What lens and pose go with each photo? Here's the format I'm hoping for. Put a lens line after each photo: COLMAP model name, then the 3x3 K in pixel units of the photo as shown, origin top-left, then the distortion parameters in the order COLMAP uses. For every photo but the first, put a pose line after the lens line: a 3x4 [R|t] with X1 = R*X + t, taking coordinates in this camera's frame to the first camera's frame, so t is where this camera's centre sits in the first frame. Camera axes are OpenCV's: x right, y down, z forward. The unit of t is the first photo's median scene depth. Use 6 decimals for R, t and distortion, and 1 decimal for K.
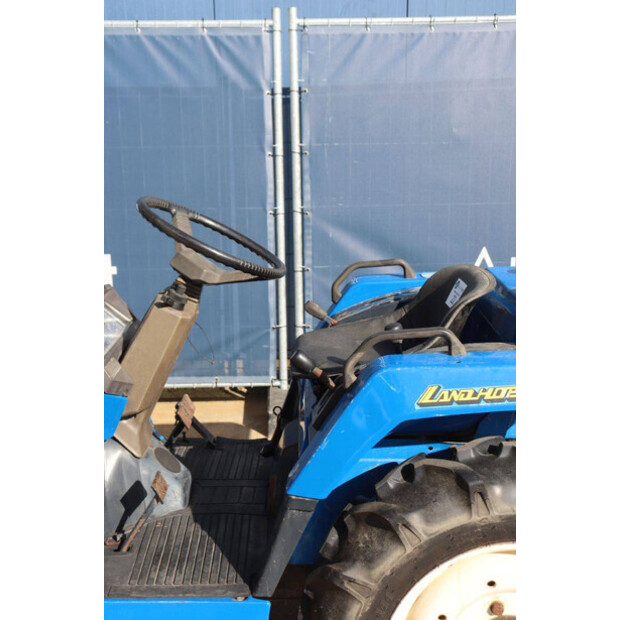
lens RADIAL K [[821.2, 0, 298.8], [0, 821.2, 312.7], [0, 0, 1]] dist [0.032776, 0.000000]
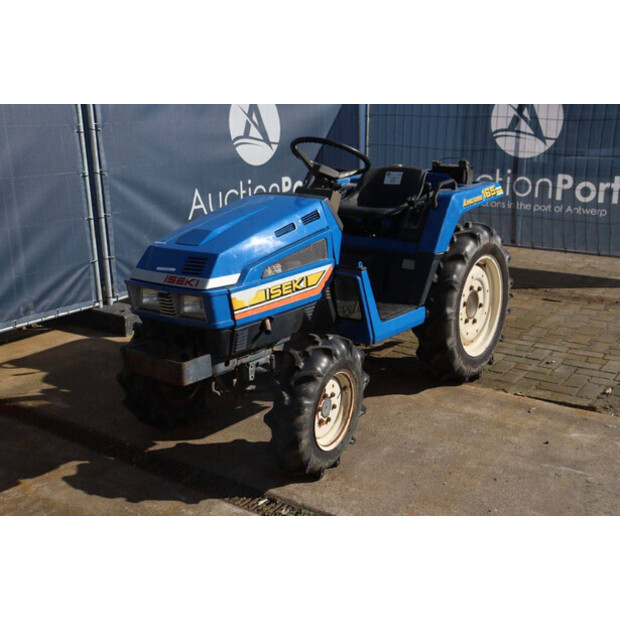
lens RADIAL K [[733.5, 0, 311.6], [0, 733.5, 307.9], [0, 0, 1]] dist [-0.009656, 0.000000]
pose [[0.599090, -0.206251, 0.773662, -0.796764], [0.193791, 0.974876, 0.109830, 0.030364], [-0.776876, 0.084131, 0.624007, -0.013279]]
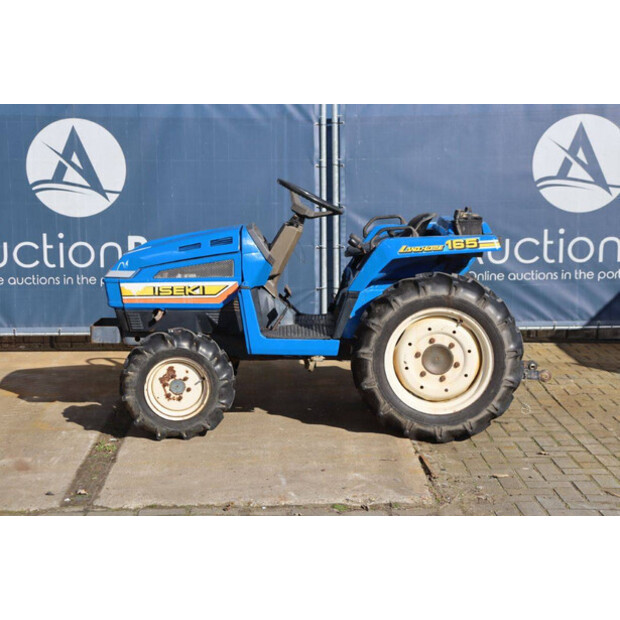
lens RADIAL K [[1250.7, 0, 305.7], [0, 1250.7, 311.9], [0, 0, 1]] dist [0.270499, 0.000000]
pose [[0.999937, 0.007084, 0.008756, -0.074029], [-0.006251, 0.995760, -0.091774, 0.267728], [-0.009369, 0.091713, 0.995741, -1.181715]]
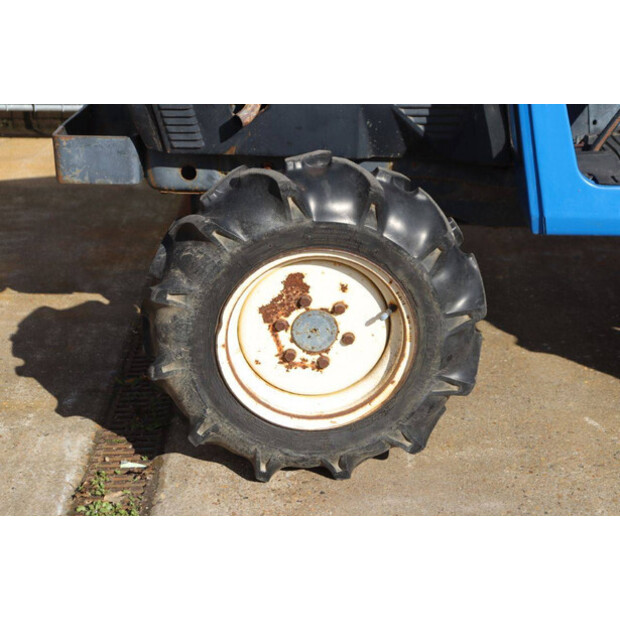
lens RADIAL K [[1174.9, 0, 312.5], [0, 1174.9, 313.0], [0, 0, 1]] dist [0.138789, 0.000000]
pose [[0.999922, 0.003980, -0.011799, -0.220706], [-0.002343, 0.990755, 0.135641, 0.139240], [0.012230, -0.135602, 0.990688, -0.047587]]
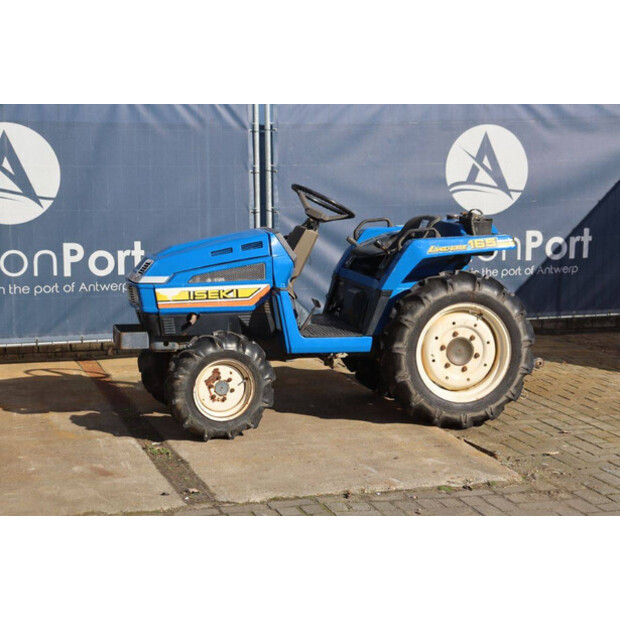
lens RADIAL K [[1261.0, 0, 303.3], [0, 1261.0, 336.9], [0, 0, 1]] dist [0.305162, 0.000000]
pose [[0.963275, -0.029485, 0.266892, -0.568154], [0.050927, 0.995974, -0.073774, 0.277602], [-0.263642, 0.084657, 0.960899, -1.196575]]
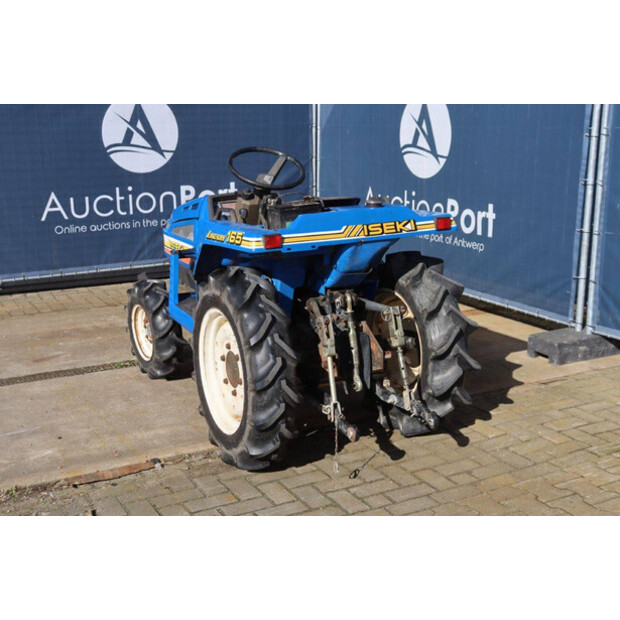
lens RADIAL K [[825.8, 0, 306.2], [0, 825.8, 315.0], [0, 0, 1]] dist [0.036782, 0.000000]
pose [[0.452146, 0.217424, -0.865038, 0.921030], [-0.199015, 0.969977, 0.139777, -0.022669], [0.869458, 0.108956, 0.481842, 0.067472]]
